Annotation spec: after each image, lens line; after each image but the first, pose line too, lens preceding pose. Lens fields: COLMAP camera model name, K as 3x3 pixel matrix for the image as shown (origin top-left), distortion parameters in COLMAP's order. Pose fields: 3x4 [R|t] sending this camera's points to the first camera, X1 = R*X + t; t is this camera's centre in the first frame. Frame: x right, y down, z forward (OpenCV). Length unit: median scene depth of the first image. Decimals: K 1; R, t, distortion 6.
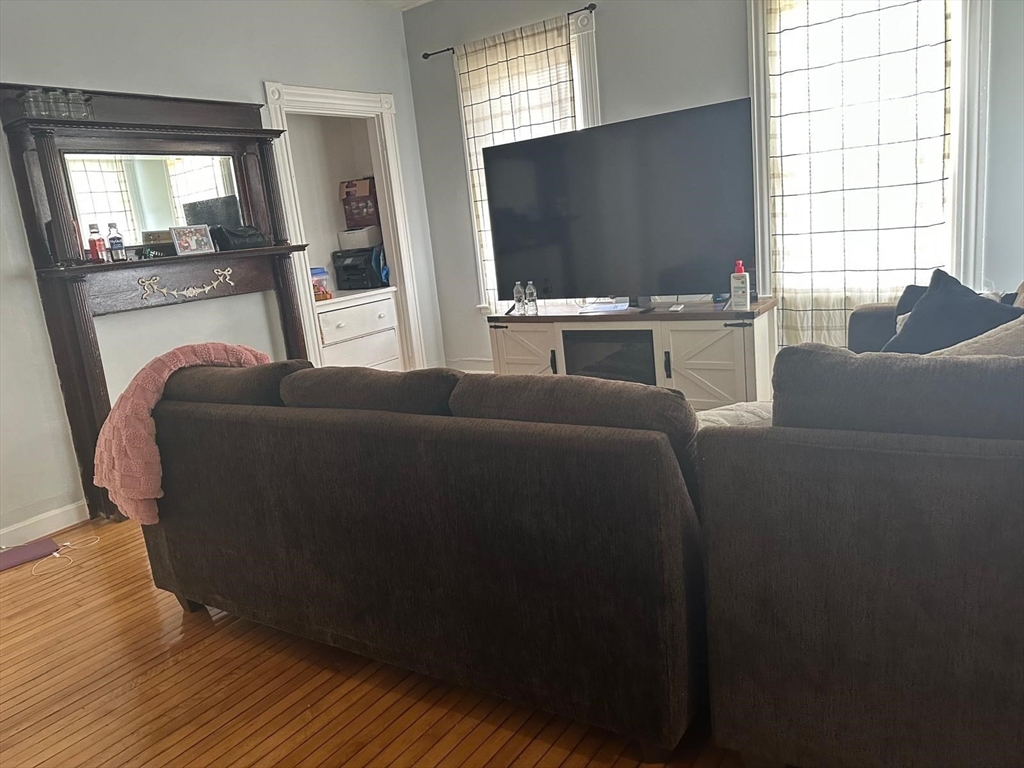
lens RADIAL K [[721.3, 0, 514.2], [0, 721.3, 385.5], [0, 0, 1]] dist [-0.001424, -0.021507]
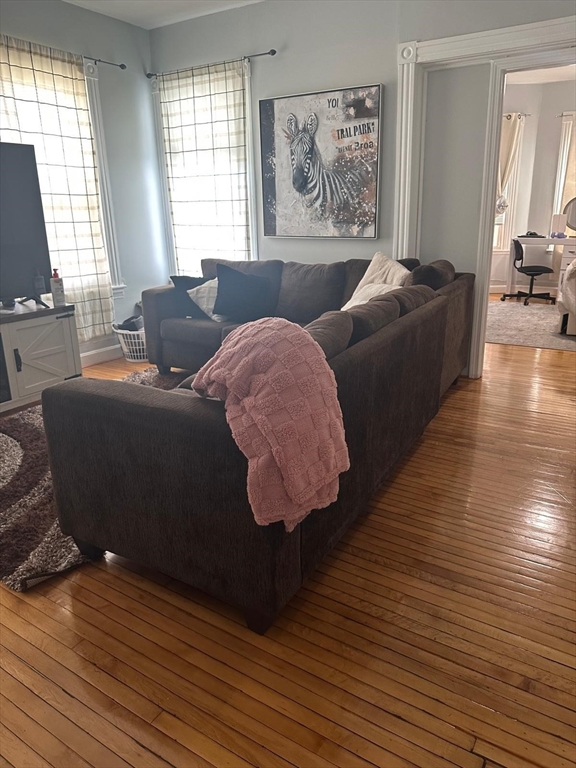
lens RADIAL K [[541.0, 0, 290.0], [0, 541.0, 380.5], [0, 0, 1]] dist [-0.001424, -0.021507]
pose [[-0.056615, -0.202413, 0.977662, -0.862367], [0.242769, 0.947052, 0.210134, -0.094473], [-0.968431, 0.249243, -0.004478, 0.736467]]
